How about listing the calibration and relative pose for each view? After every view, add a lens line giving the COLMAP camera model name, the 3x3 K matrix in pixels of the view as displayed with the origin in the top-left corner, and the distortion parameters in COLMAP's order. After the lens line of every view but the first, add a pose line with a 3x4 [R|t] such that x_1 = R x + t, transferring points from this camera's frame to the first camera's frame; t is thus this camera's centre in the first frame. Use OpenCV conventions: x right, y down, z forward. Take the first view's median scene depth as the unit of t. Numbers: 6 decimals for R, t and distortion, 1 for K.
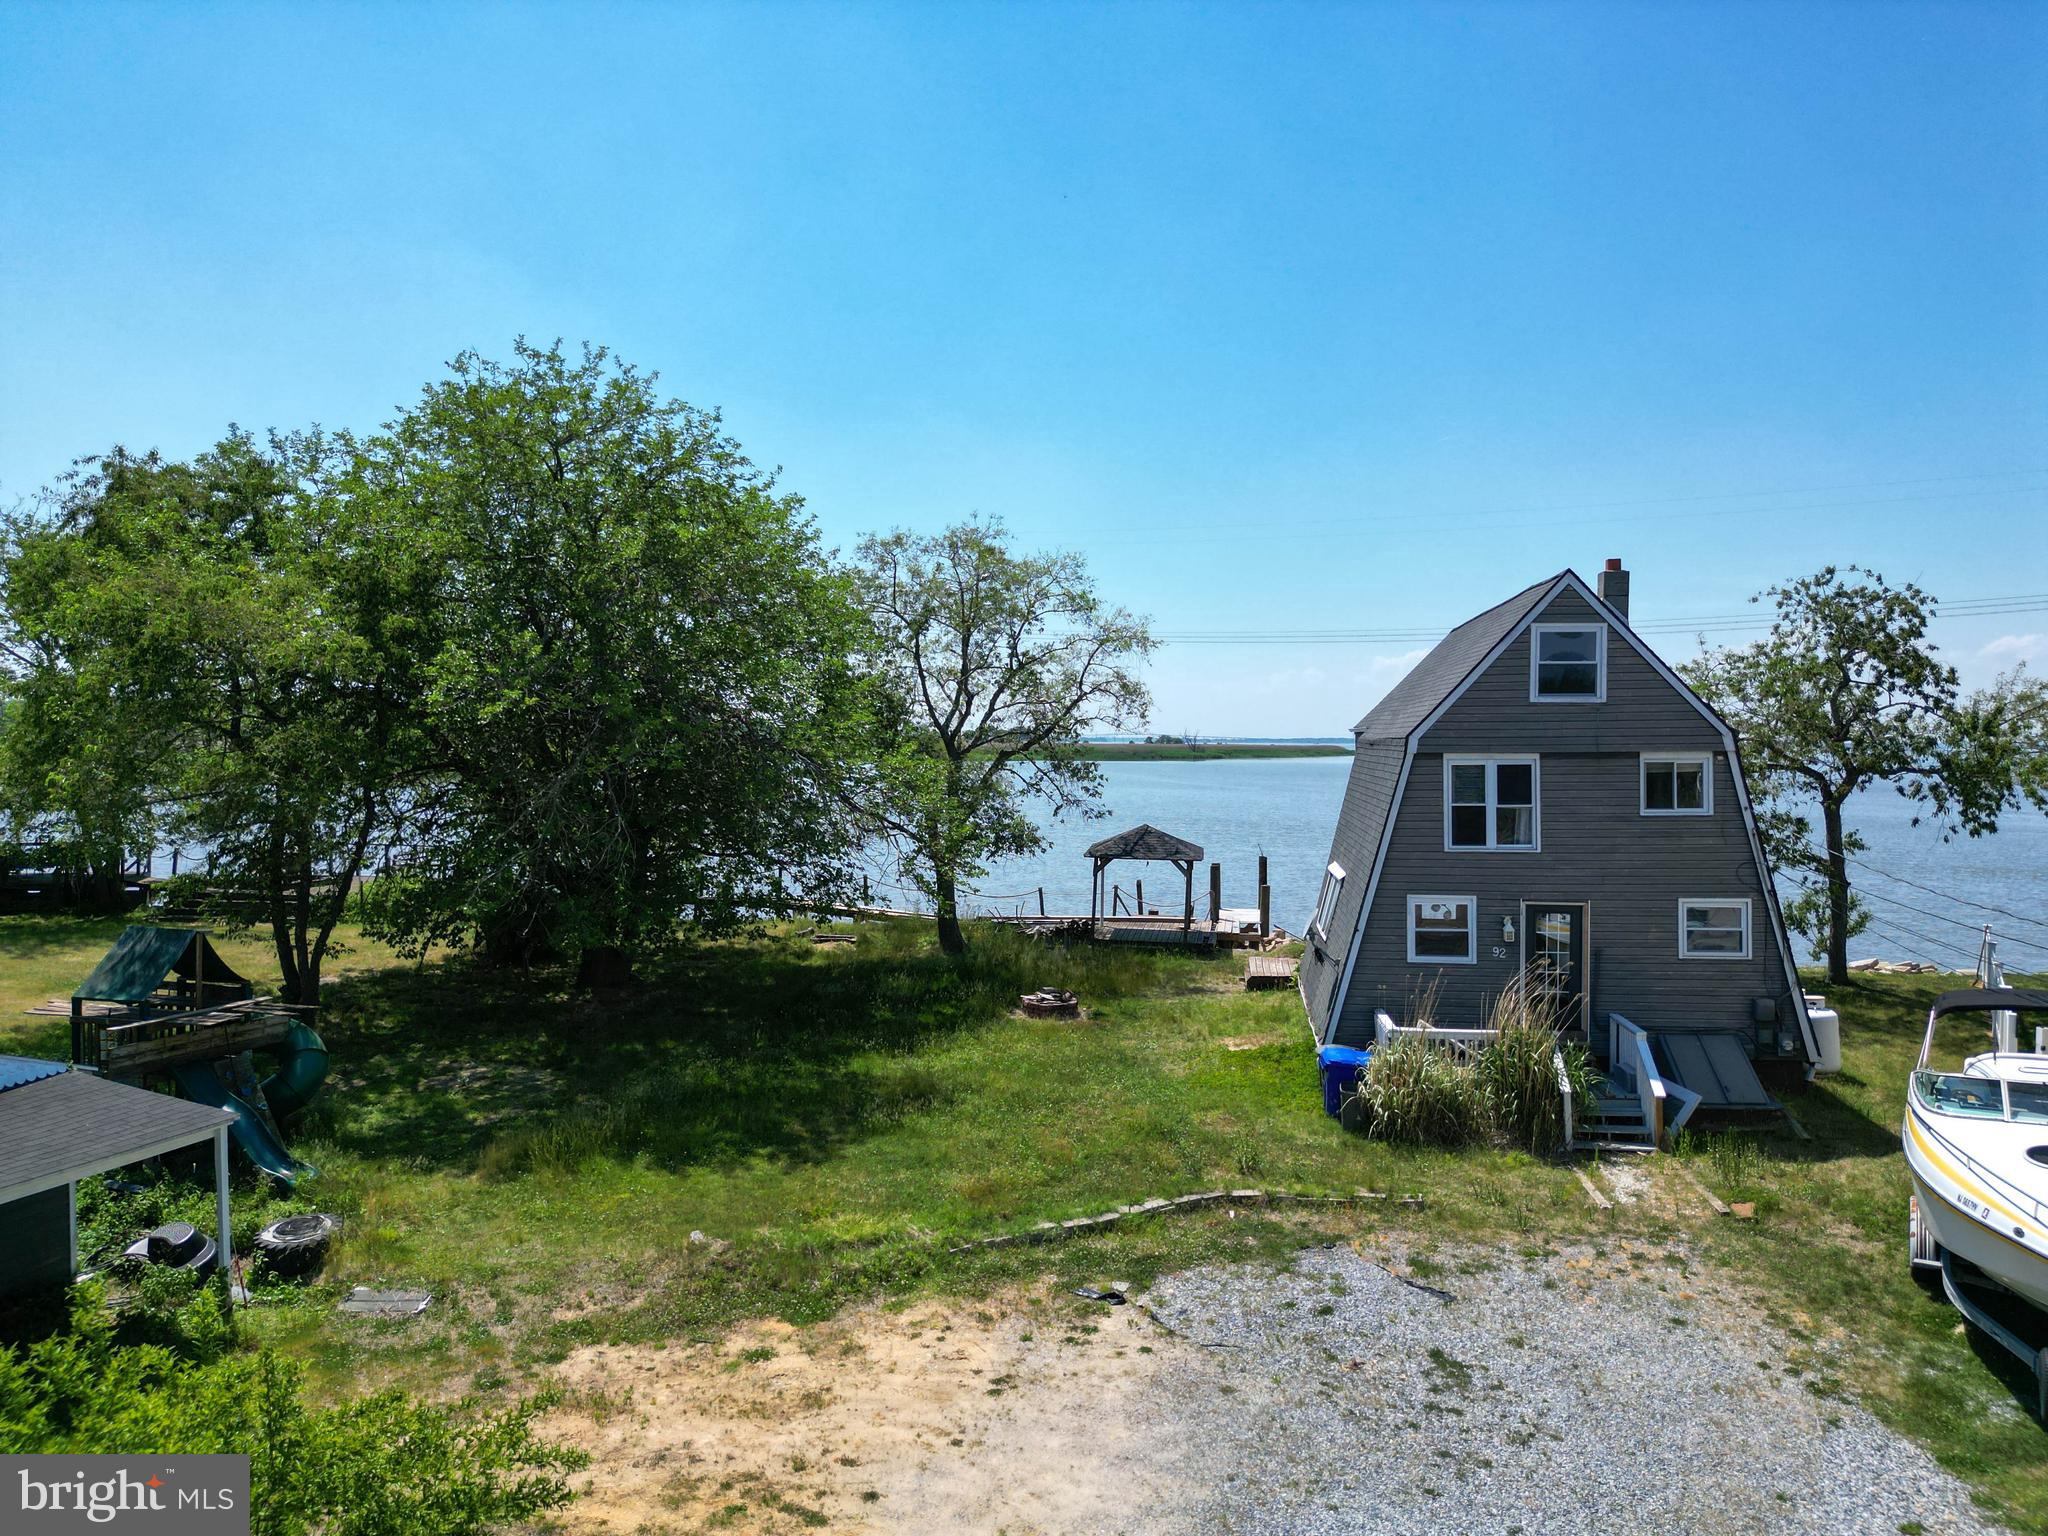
lens RADIAL K [[1436.7, 0, 1024.0], [0, 1436.7, 768.0], [0, 0, 1]] dist [0.104304, -0.141386]
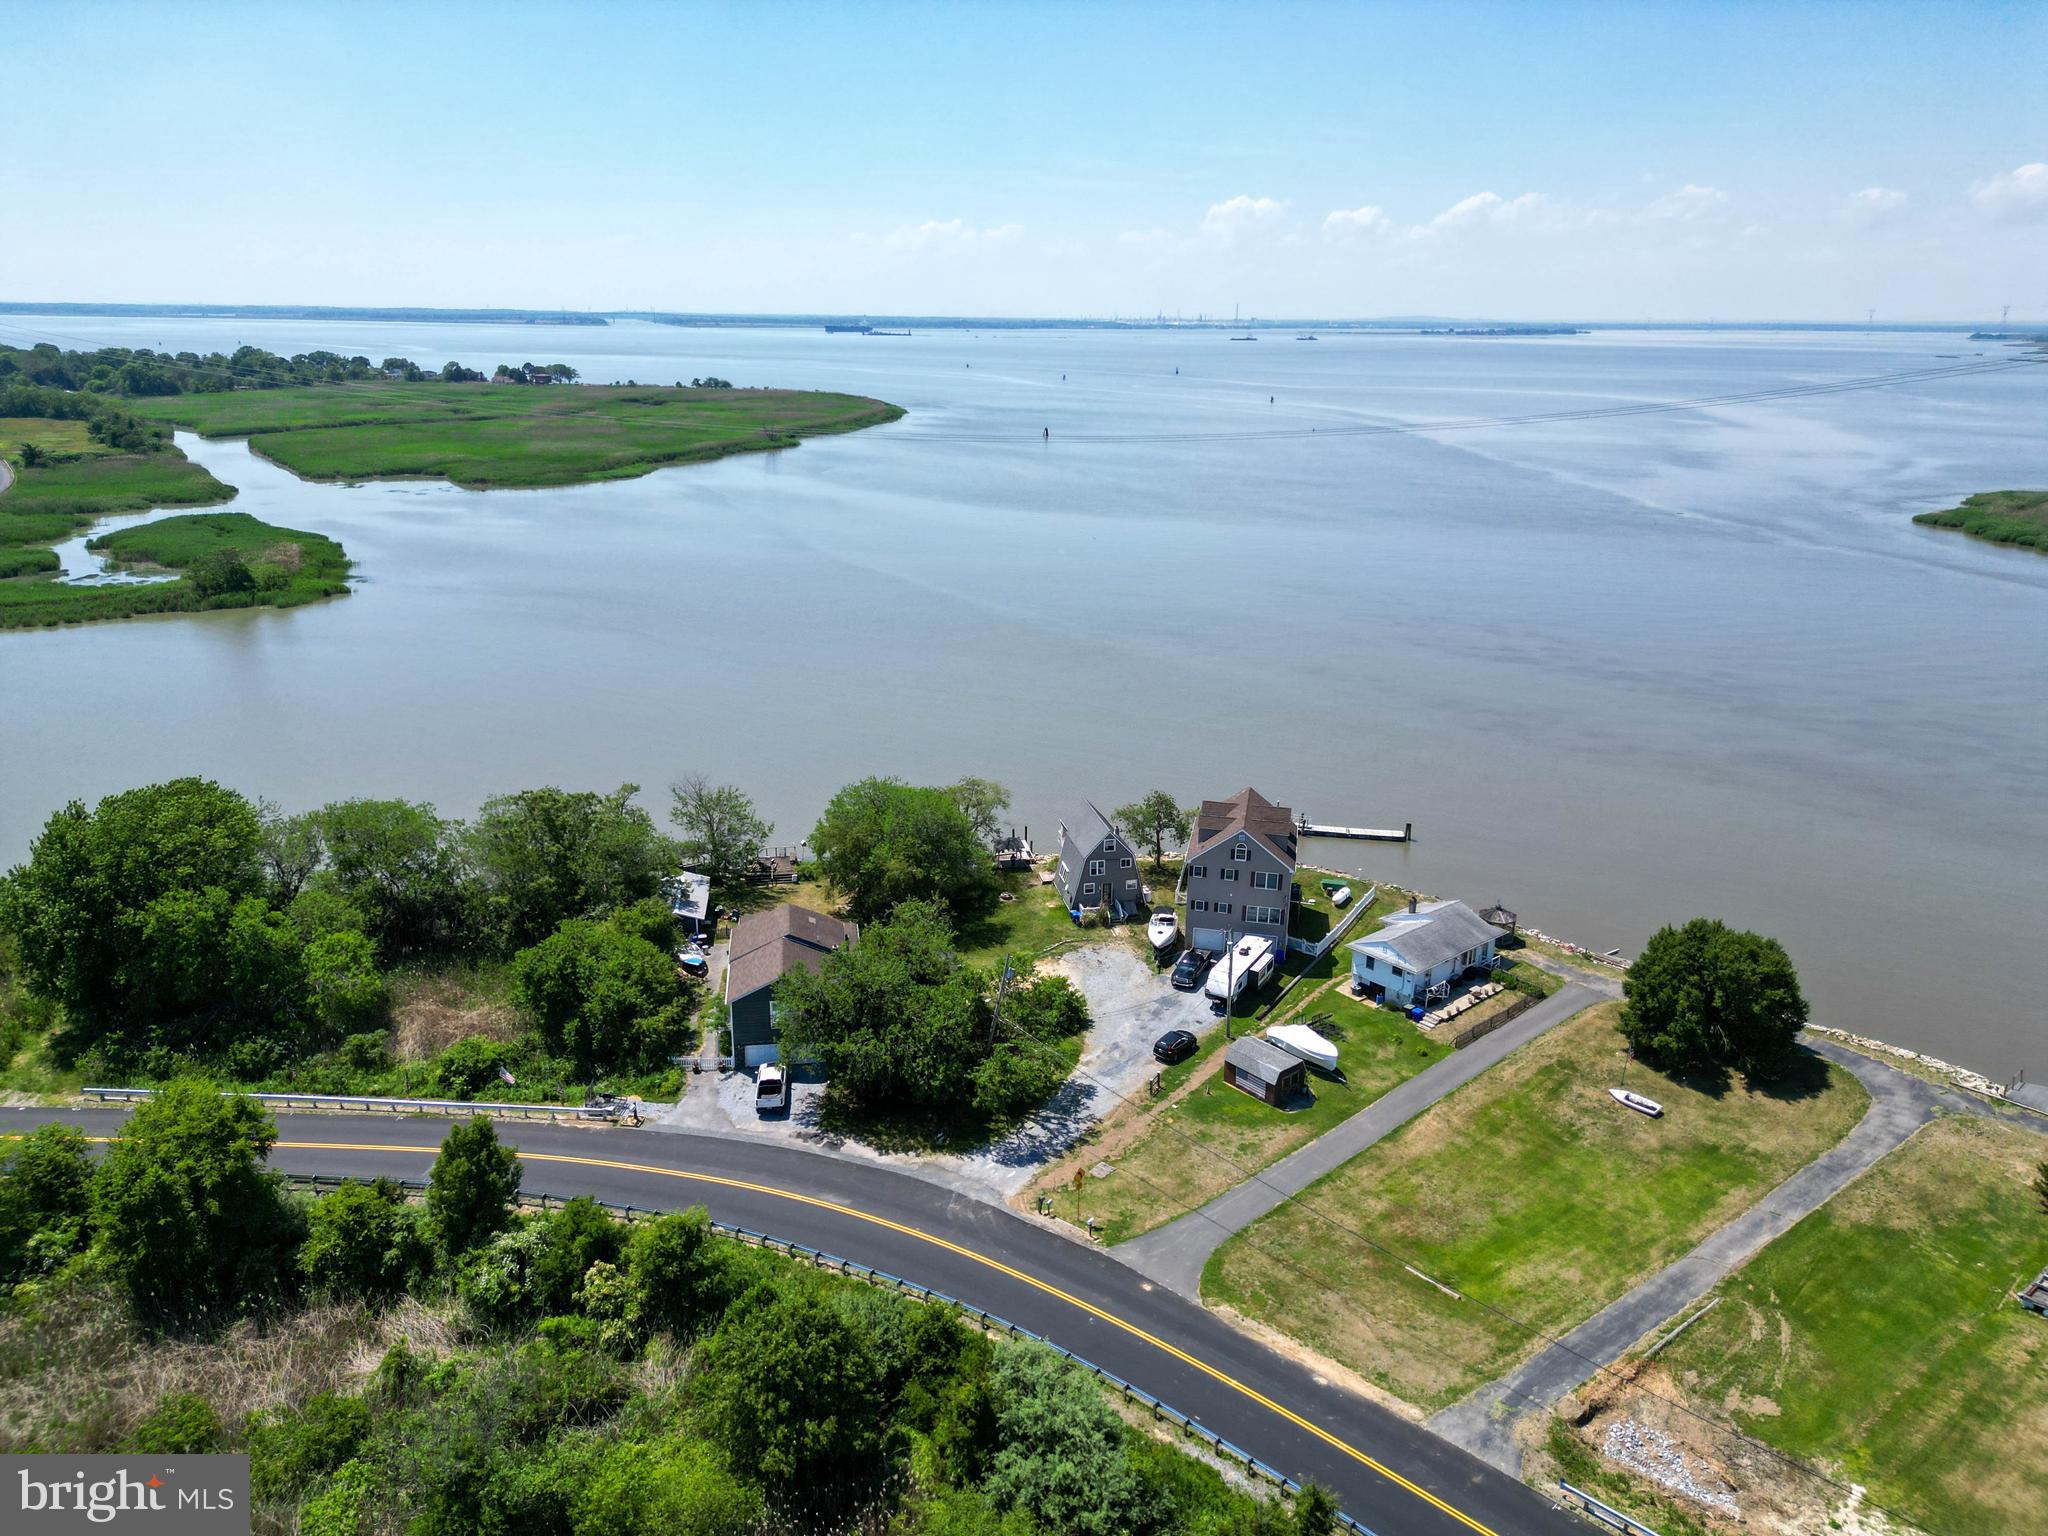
lens RADIAL K [[1436.7, 0, 1024.0], [0, 1436.7, 768.0], [0, 0, 1]] dist [0.104304, -0.141386]
pose [[0.944451, -0.091589, 0.315633, -1.963237], [0.000338, 0.960655, 0.277746, -2.211624], [-0.328653, -0.262210, 0.907322, -4.549684]]
